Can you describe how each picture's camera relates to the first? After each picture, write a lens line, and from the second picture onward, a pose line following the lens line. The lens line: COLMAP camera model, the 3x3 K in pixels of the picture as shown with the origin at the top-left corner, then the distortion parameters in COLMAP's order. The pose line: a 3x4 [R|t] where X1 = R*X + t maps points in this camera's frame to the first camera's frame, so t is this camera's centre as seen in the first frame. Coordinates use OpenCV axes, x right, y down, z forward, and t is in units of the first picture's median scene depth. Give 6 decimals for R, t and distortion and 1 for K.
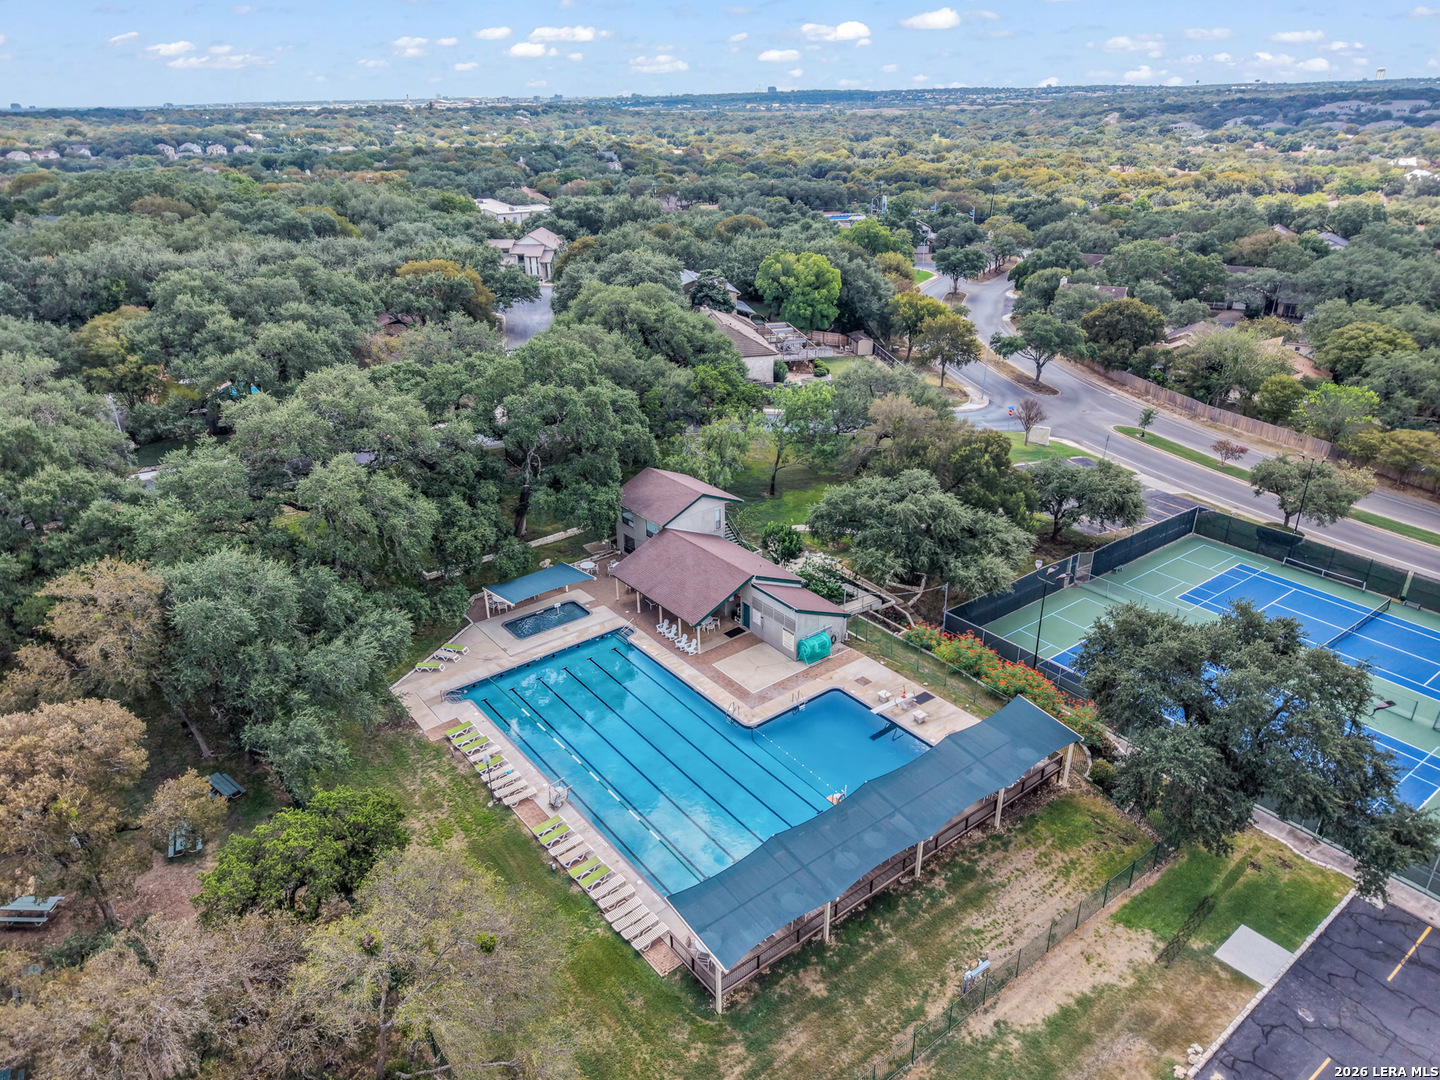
lens RADIAL K [[970.6, 0, 742.4], [0, 970.6, 544.3], [0, 0, 1]] dist [0.048507, -0.046309]
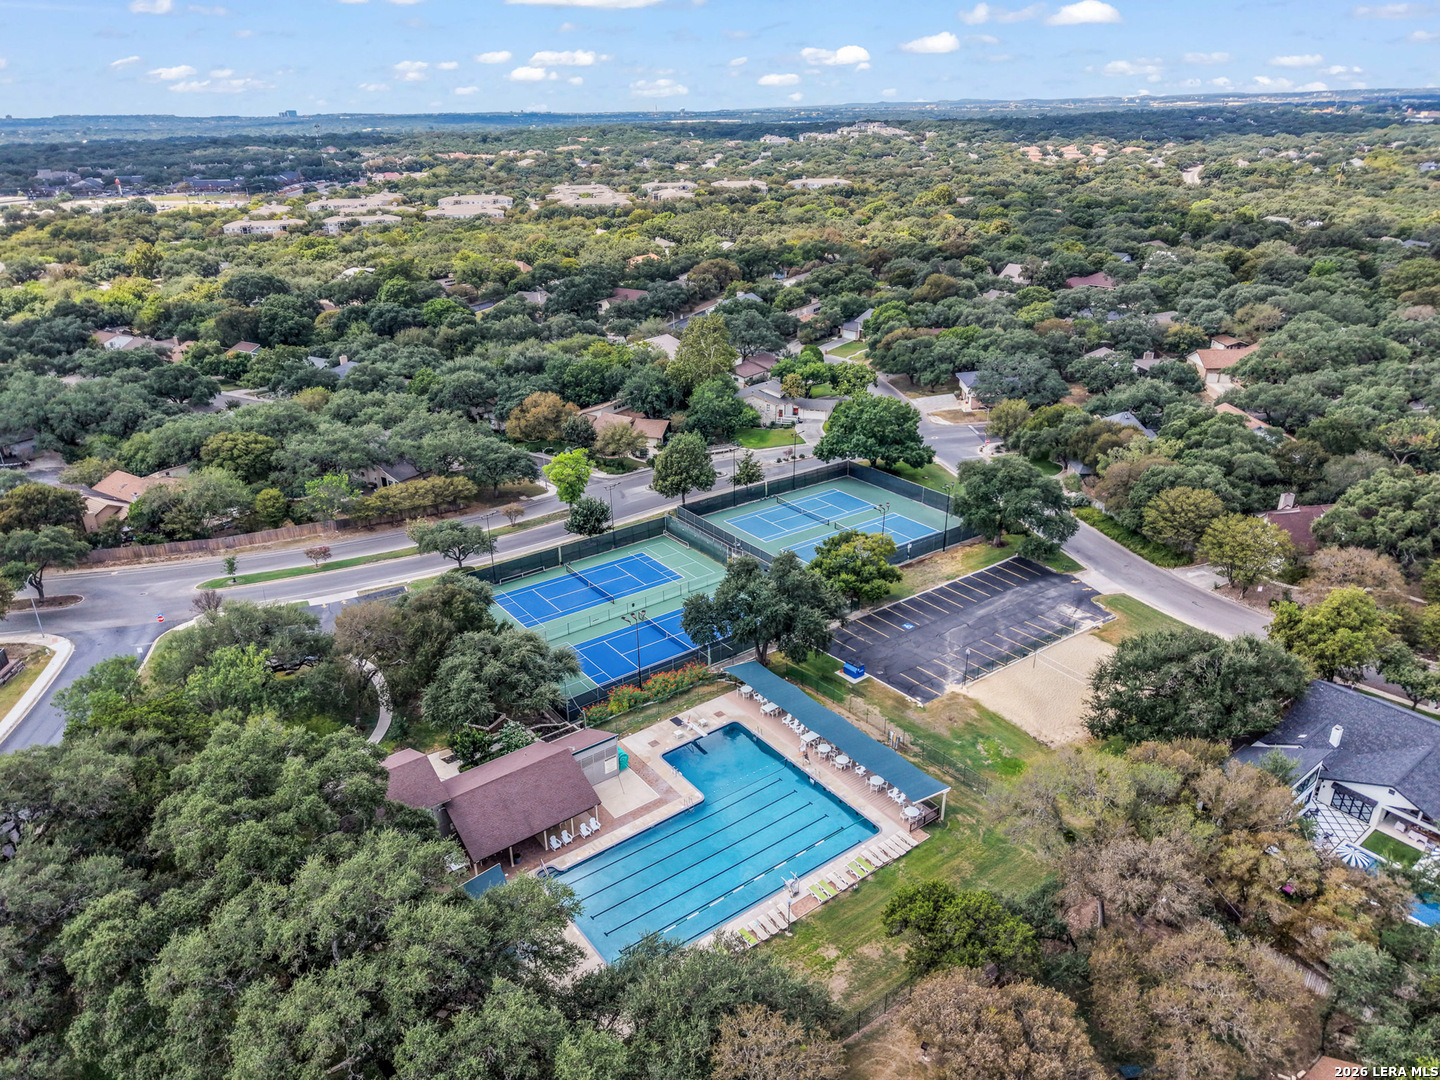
lens RADIAL K [[971.5, 0, 720.0], [0, 971.5, 540.0], [0, 0, 1]] dist [0.036380, -0.046124]
pose [[0.026504, -0.389960, 0.920450, -0.812515], [0.434575, 0.833709, 0.340698, -0.416750], [-0.900246, 0.390975, 0.191563, 0.427371]]
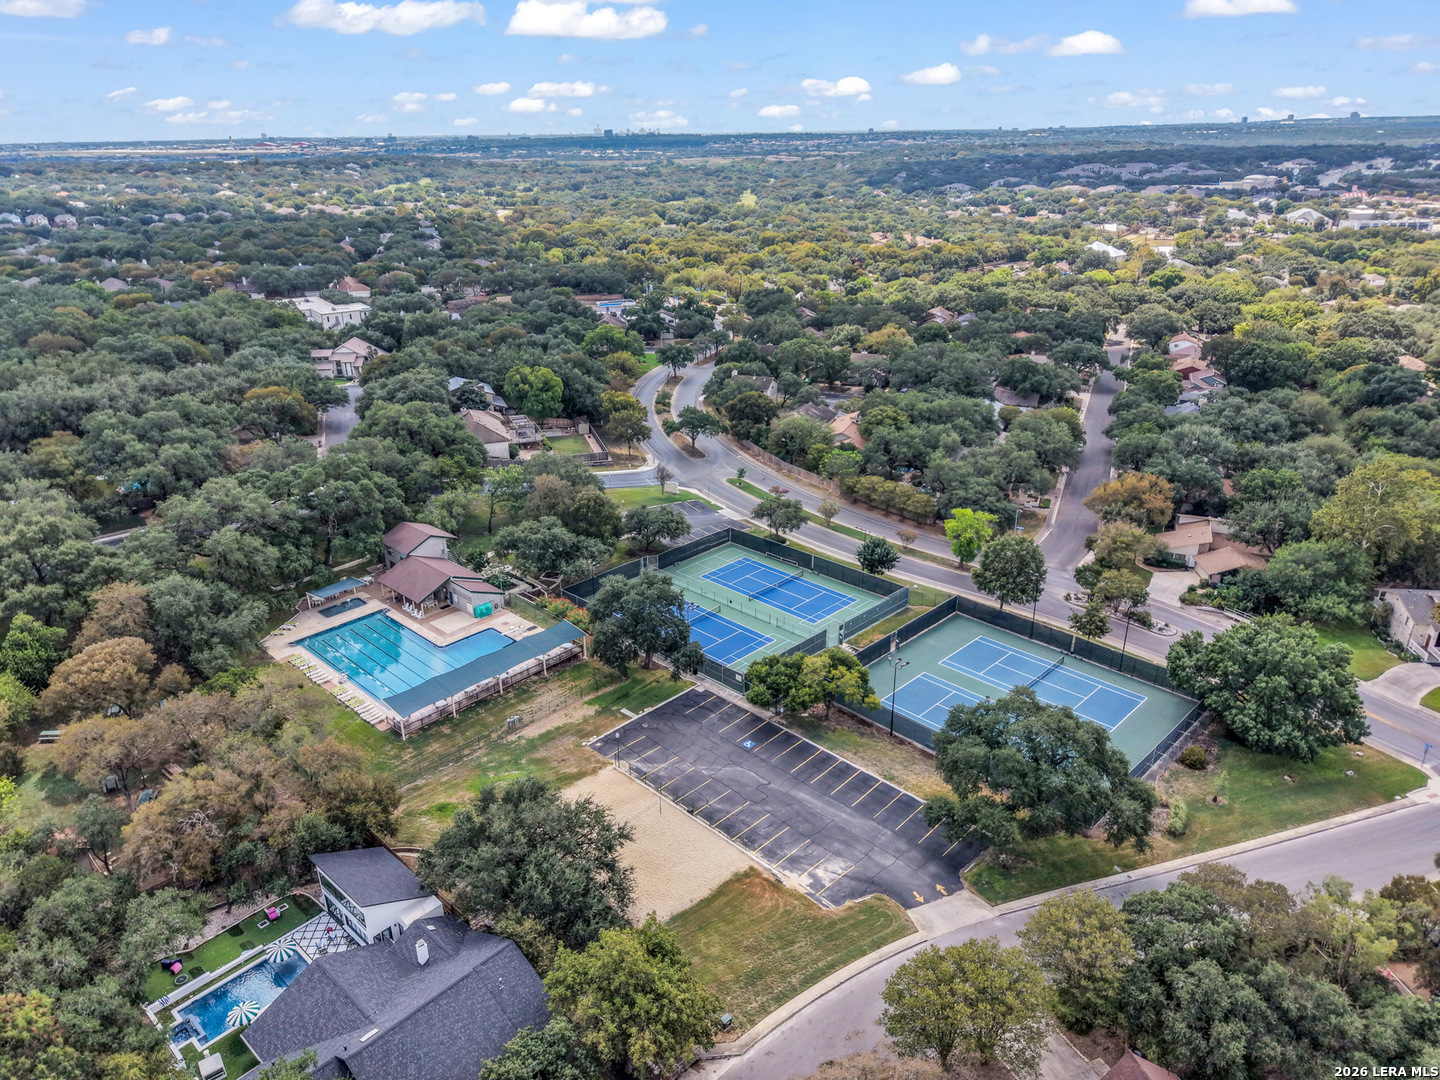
lens RADIAL K [[971.5, 0, 720.0], [0, 971.5, 540.0], [0, 0, 1]] dist [0.036380, -0.046124]
pose [[0.991192, -0.056483, 0.119782, 0.264717], [0.061238, 0.997460, -0.036391, 0.054000], [-0.117422, 0.043406, 0.992133, -0.837962]]
